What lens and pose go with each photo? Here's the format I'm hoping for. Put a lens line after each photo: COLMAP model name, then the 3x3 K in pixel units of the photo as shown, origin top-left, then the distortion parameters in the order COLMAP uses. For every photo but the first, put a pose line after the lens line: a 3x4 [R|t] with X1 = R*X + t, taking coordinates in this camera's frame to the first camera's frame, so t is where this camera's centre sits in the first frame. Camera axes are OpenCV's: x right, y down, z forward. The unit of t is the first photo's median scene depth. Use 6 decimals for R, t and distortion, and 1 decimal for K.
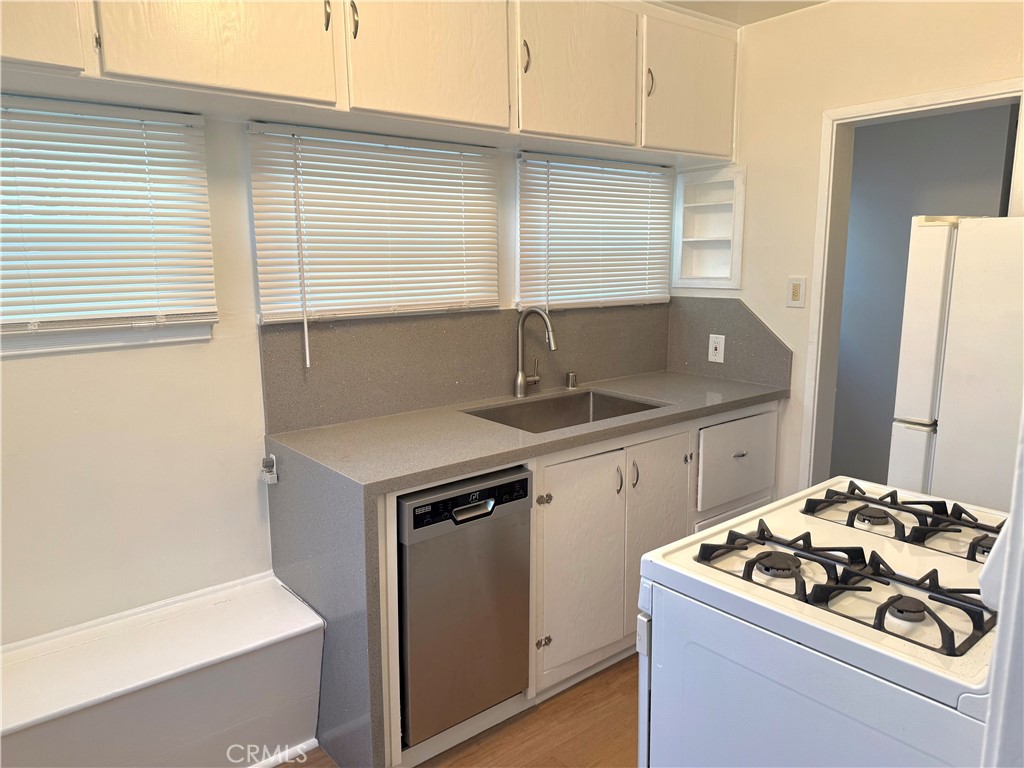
lens RADIAL K [[714.6, 0, 510.2], [0, 714.6, 385.5], [0, 0, 1]] dist [-0.011569, -0.002296]
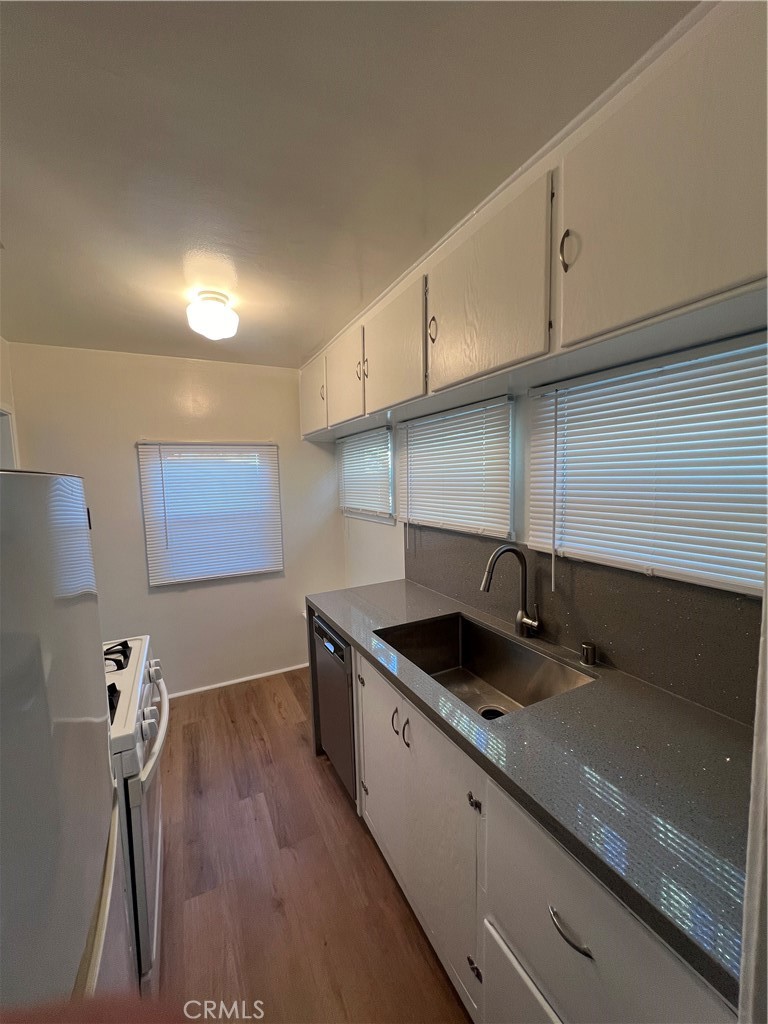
lens RADIAL K [[413.2, 0, 382.1], [0, 413.2, 511.1], [0, 0, 1]] dist [0.000833, 0.000126]
pose [[-0.206266, 0.109602, -0.972338, 0.614250], [-0.136990, 0.980686, 0.139603, -0.211729], [0.968859, 0.161996, -0.187268, 0.924873]]
